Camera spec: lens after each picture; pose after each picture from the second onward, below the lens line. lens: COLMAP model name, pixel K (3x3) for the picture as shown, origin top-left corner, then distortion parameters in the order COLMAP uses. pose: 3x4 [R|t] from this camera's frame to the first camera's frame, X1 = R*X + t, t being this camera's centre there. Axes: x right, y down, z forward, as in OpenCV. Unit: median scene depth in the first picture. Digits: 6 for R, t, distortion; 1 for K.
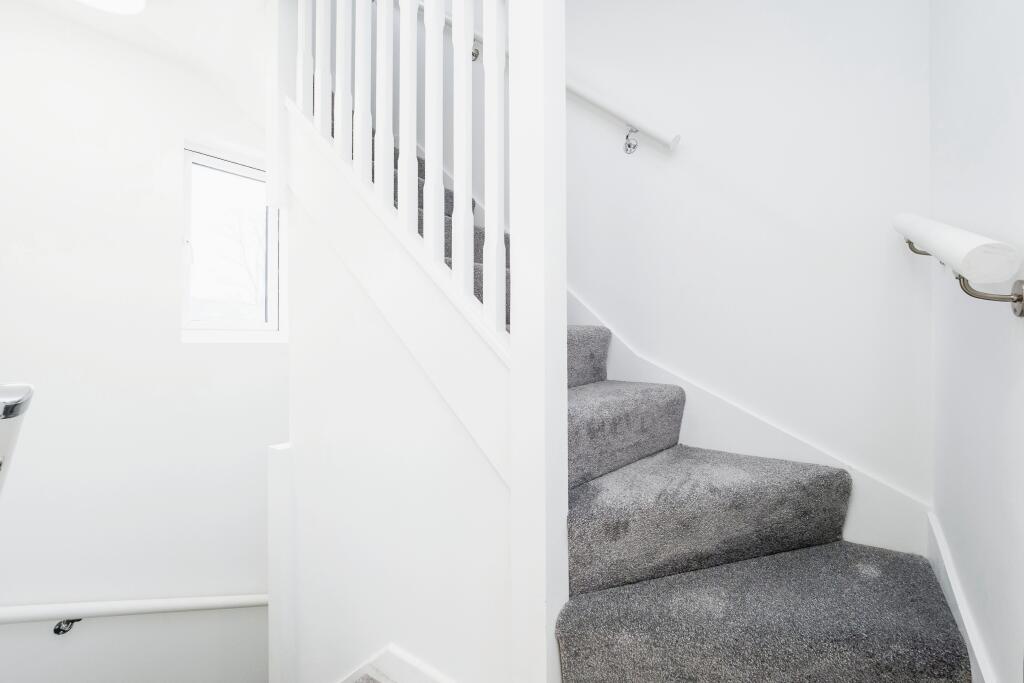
lens RADIAL K [[462.0, 0, 512.0], [0, 462.0, 341.5], [0, 0, 1]] dist [0.000348, -0.000487]
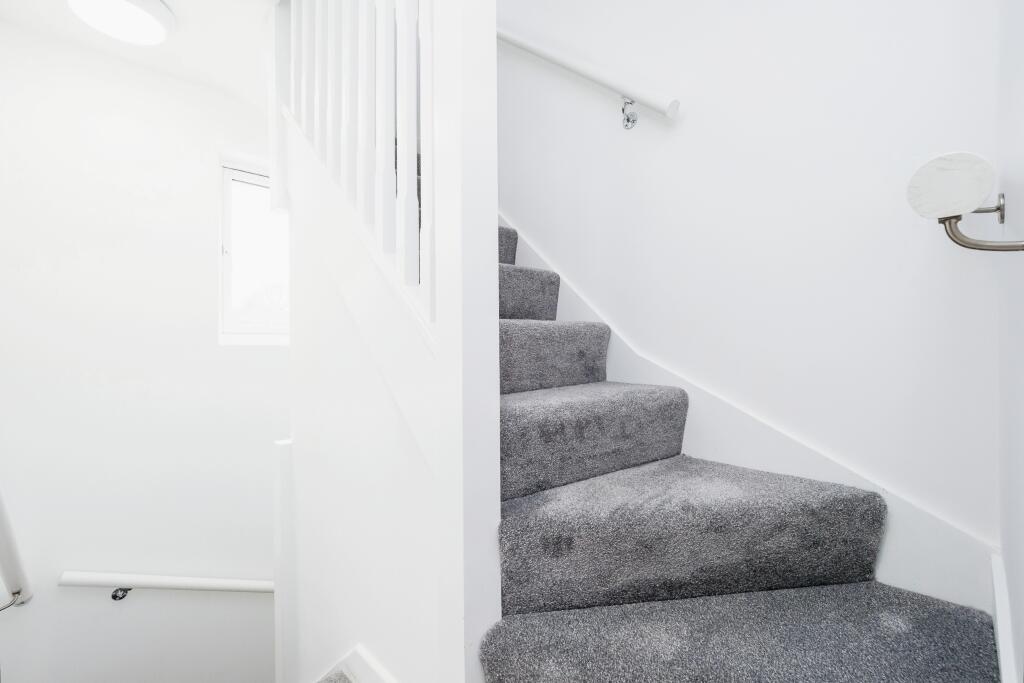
lens RADIAL K [[456.8, 0, 510.5], [0, 456.8, 352.8], [0, 0, 1]] dist [-0.000155, -0.000499]
pose [[0.981579, -0.003713, -0.191019, 0.271493], [0.004567, 0.999981, 0.004032, 0.032187], [0.191000, -0.004830, 0.981578, 0.115780]]
